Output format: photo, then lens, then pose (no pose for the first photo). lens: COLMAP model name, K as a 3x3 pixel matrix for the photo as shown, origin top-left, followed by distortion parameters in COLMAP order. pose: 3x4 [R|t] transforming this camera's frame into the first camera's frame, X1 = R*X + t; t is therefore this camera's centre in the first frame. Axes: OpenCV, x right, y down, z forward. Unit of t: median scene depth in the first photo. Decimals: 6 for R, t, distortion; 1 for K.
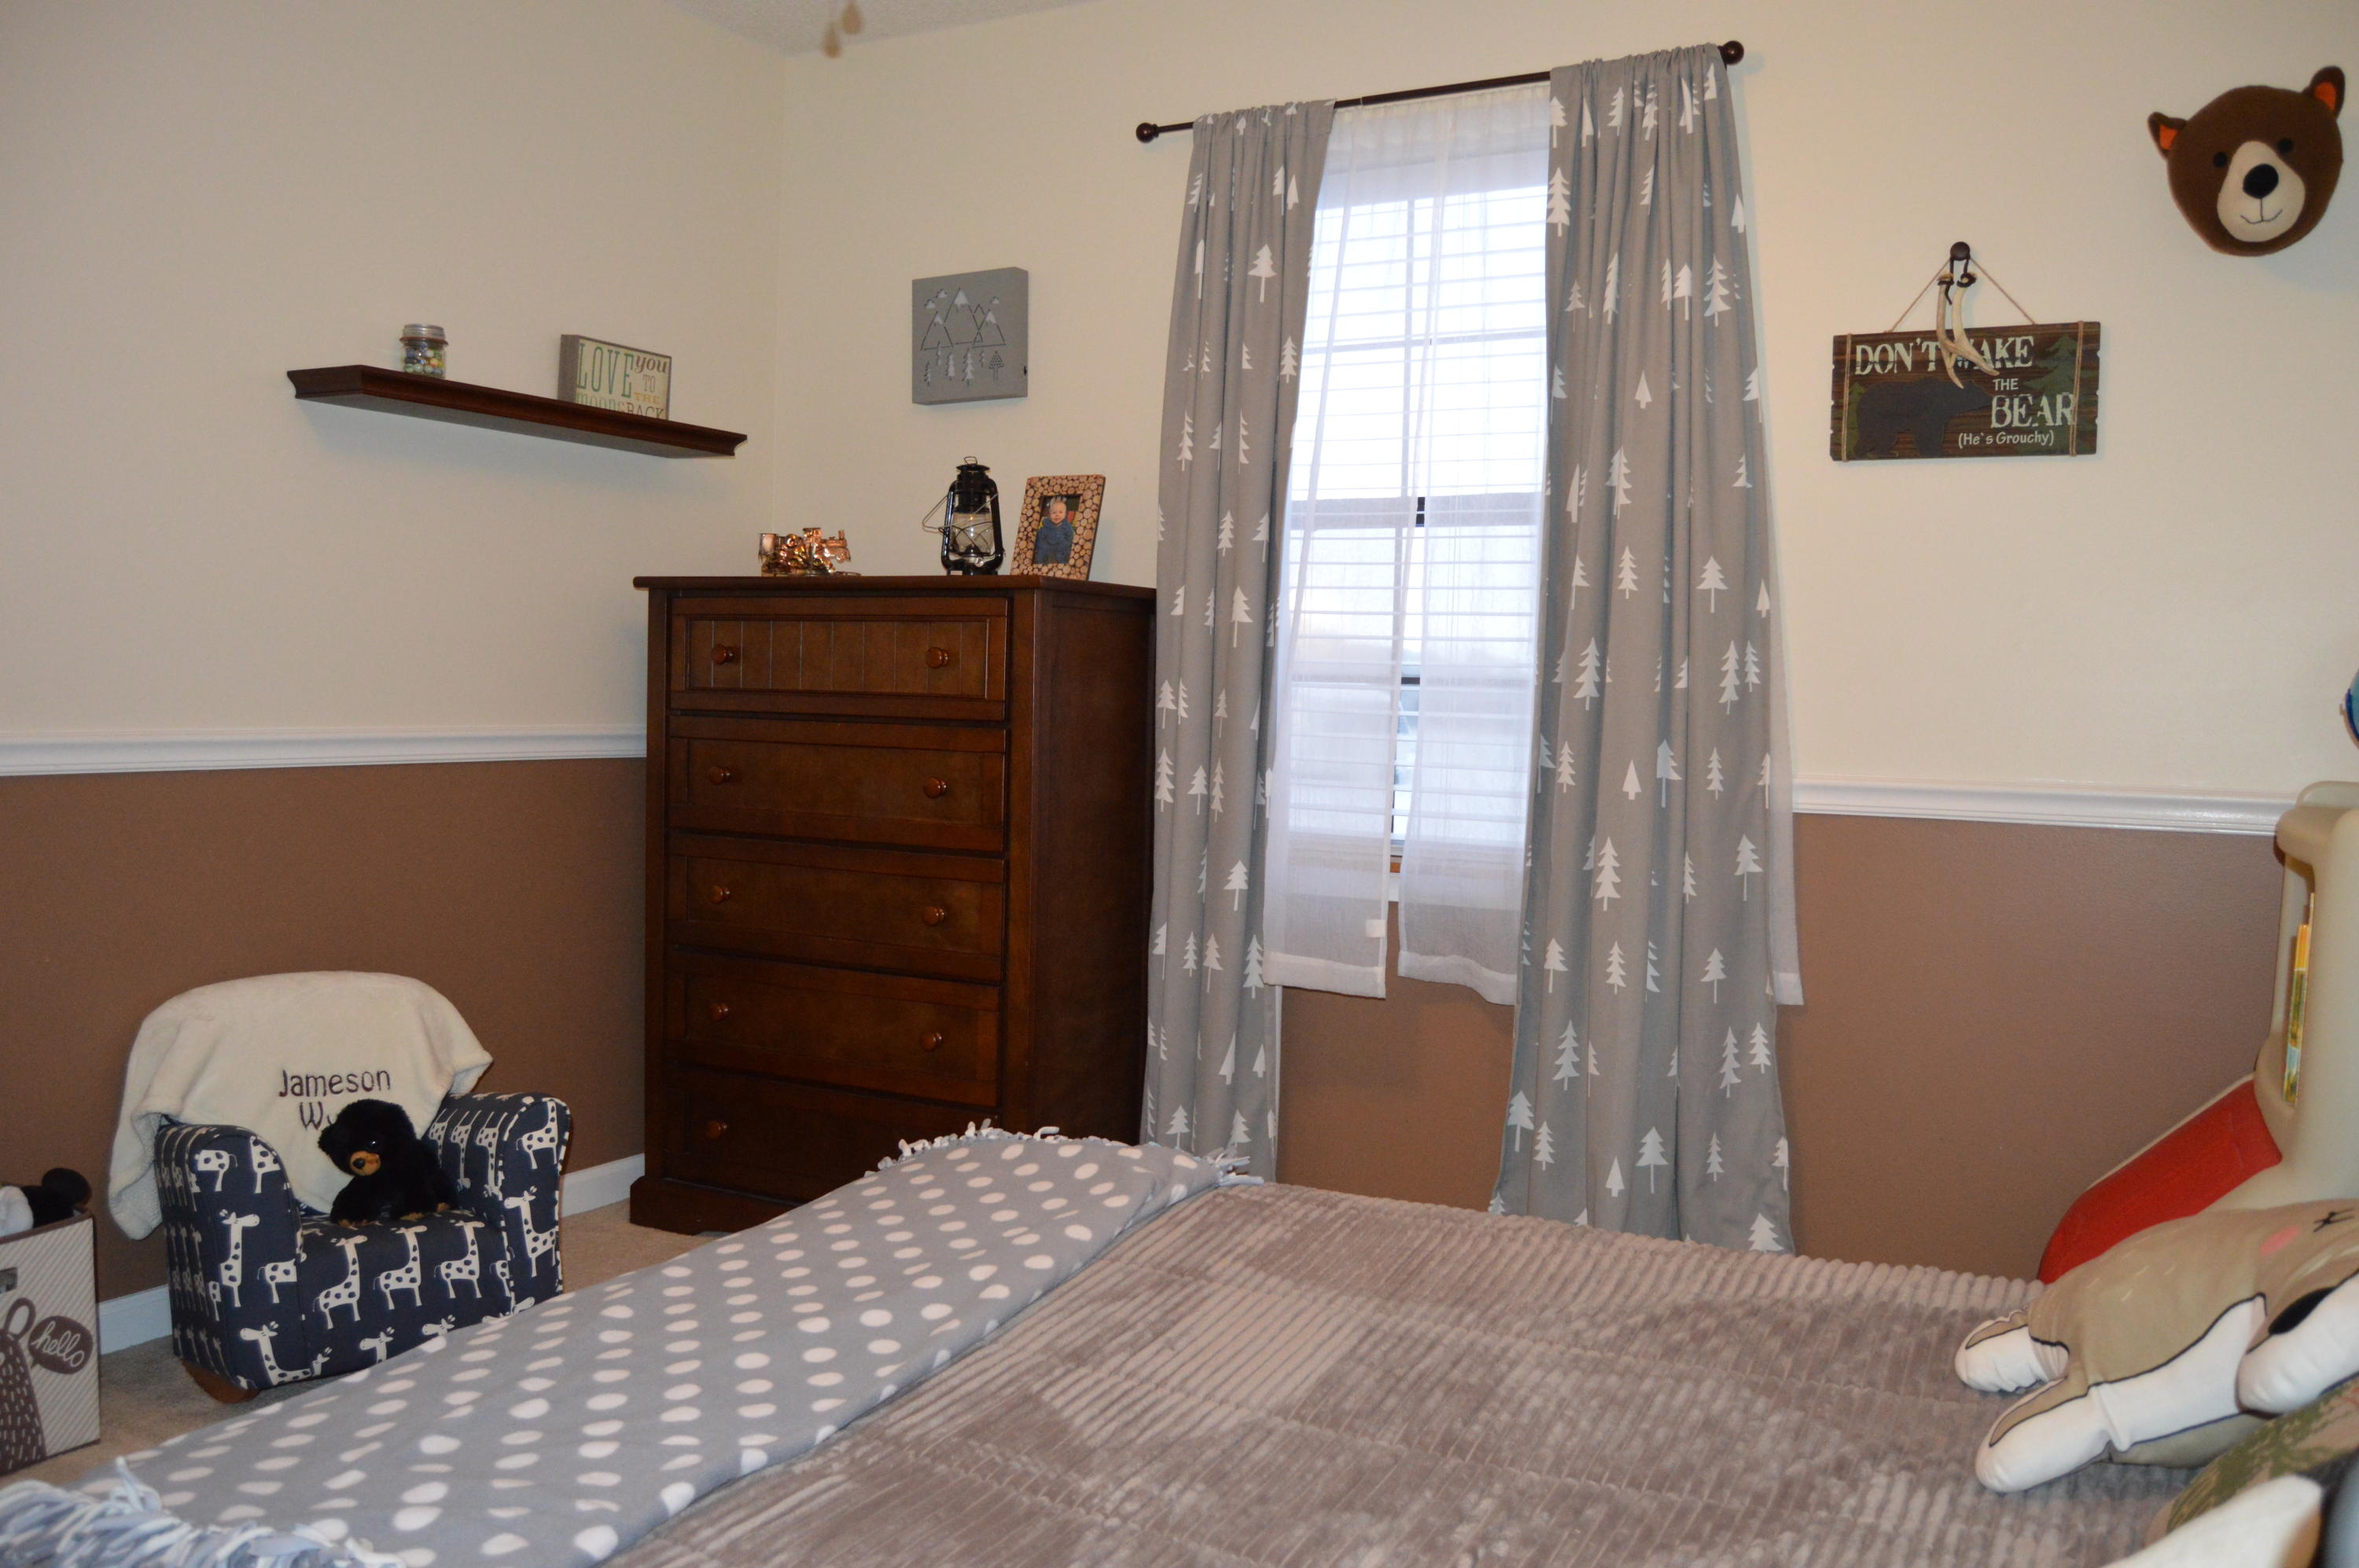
lens RADIAL K [[1921.1, 0, 1179.5], [0, 1921.1, 784.0], [0, 0, 1]] dist [-0.082056, -0.004757]
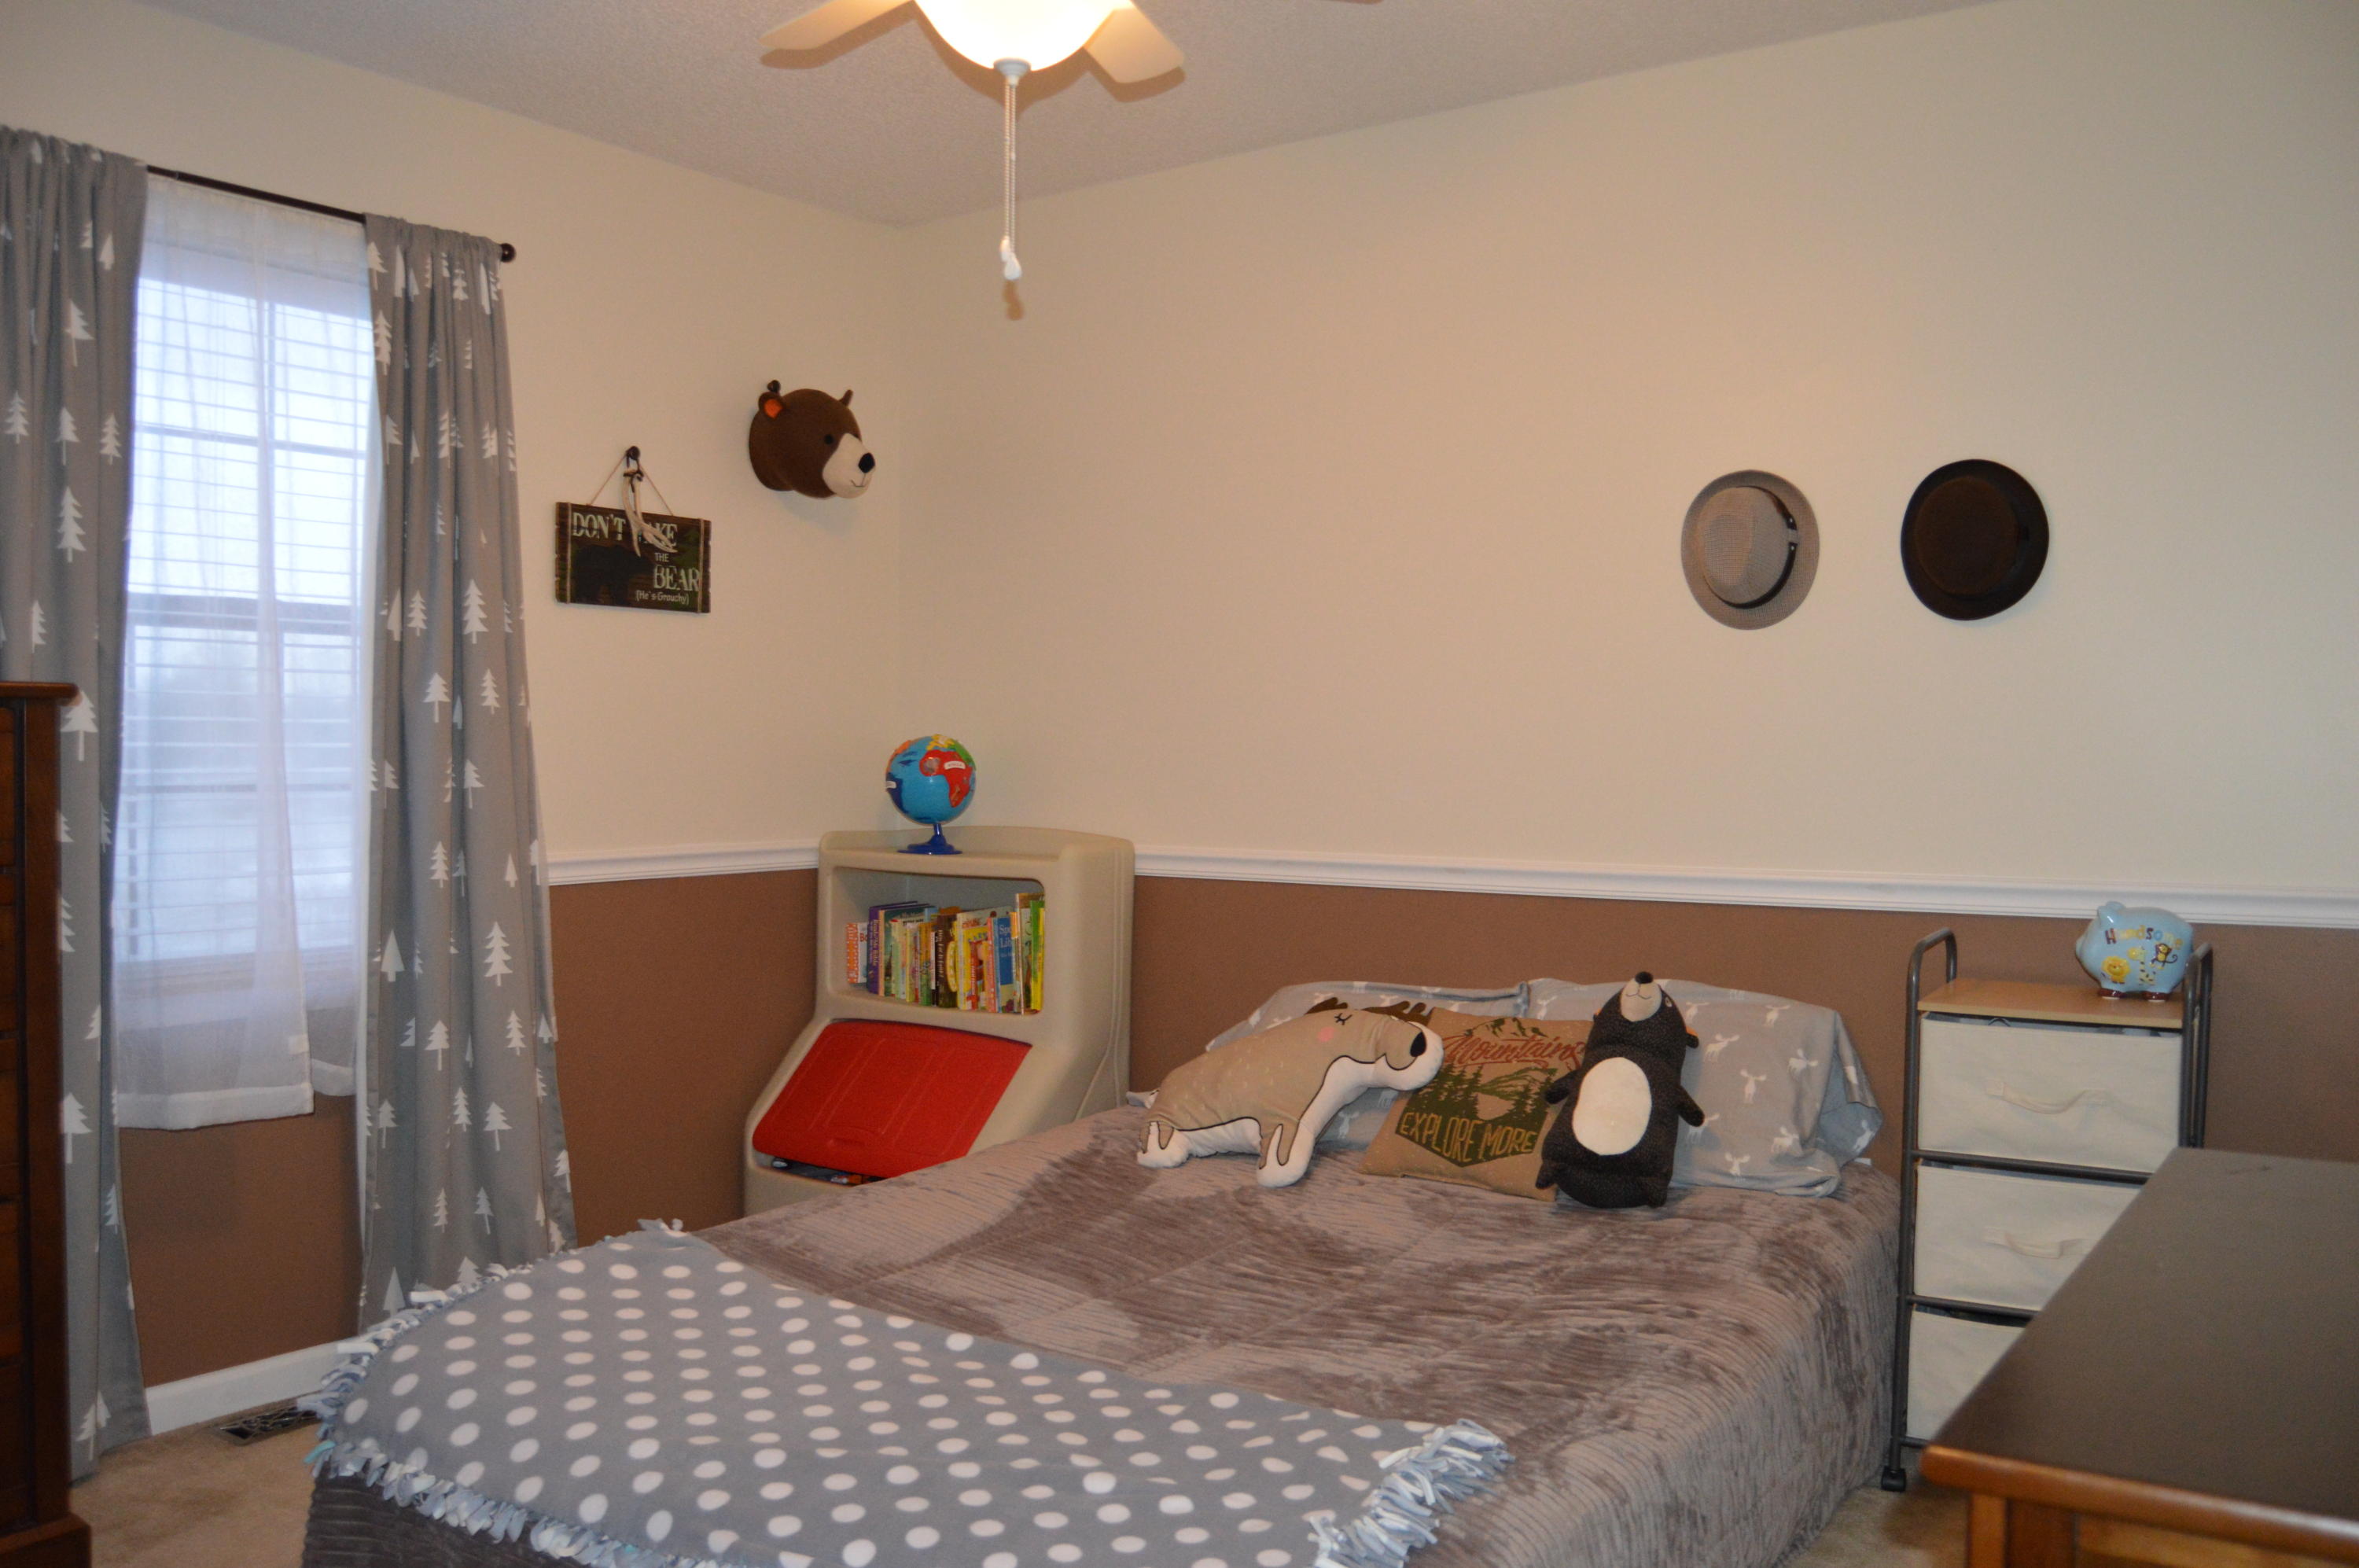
lens RADIAL K [[1921.1, 0, 1179.5], [0, 1921.1, 784.0], [0, 0, 1]] dist [-0.082056, -0.004757]
pose [[0.089552, -0.032892, 0.995439, -0.860832], [0.057294, 0.997970, 0.027821, -0.061342], [-0.994333, 0.054541, 0.091254, 0.481007]]
